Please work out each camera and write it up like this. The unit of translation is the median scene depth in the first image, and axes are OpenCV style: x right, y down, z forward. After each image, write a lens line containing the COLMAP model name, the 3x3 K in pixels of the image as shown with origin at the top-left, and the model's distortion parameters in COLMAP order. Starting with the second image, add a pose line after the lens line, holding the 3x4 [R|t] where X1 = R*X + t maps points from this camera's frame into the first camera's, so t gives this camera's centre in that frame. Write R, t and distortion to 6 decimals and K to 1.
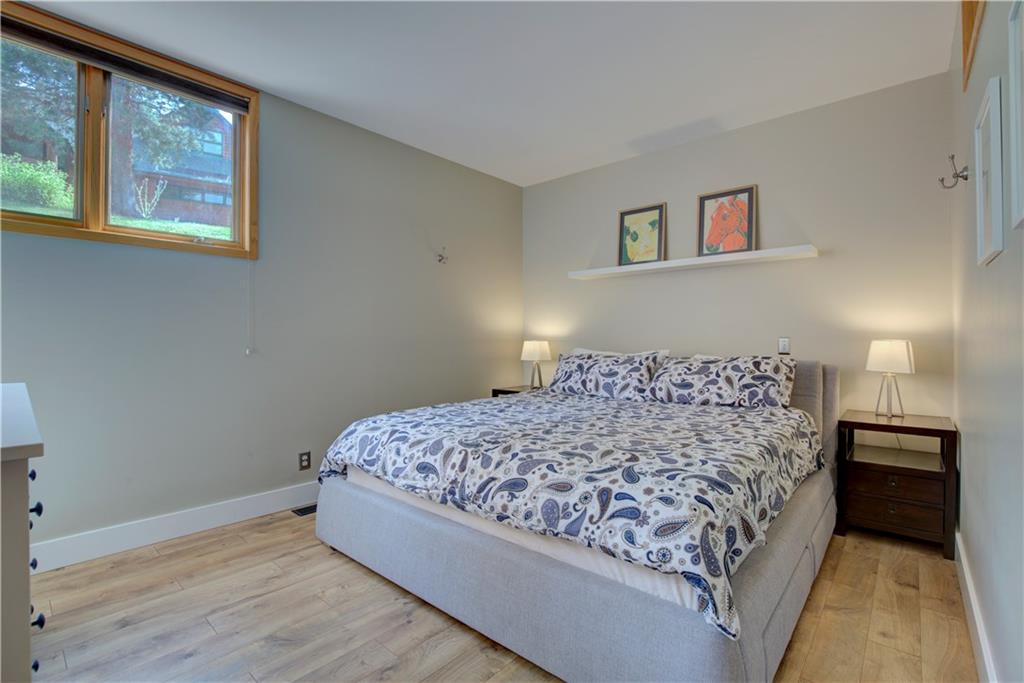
lens RADIAL K [[468.8, 0, 511.1], [0, 468.8, 340.3], [0, 0, 1]] dist [-0.032483, 0.004912]
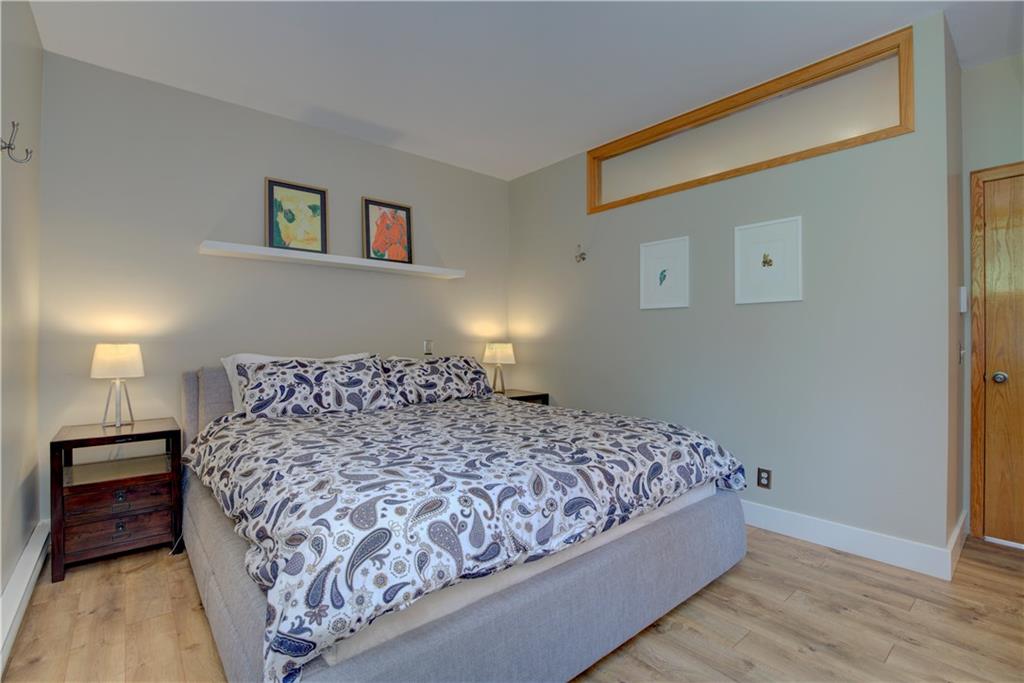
lens RADIAL K [[468.8, 0, 511.1], [0, 468.8, 345.7], [0, 0, 1]] dist [-0.032483, 0.004912]
pose [[0.137347, -0.004370, 0.990513, -0.605703], [-0.000375, 0.999990, 0.004463, 0.001454], [-0.990523, -0.000984, 0.137344, 0.623303]]
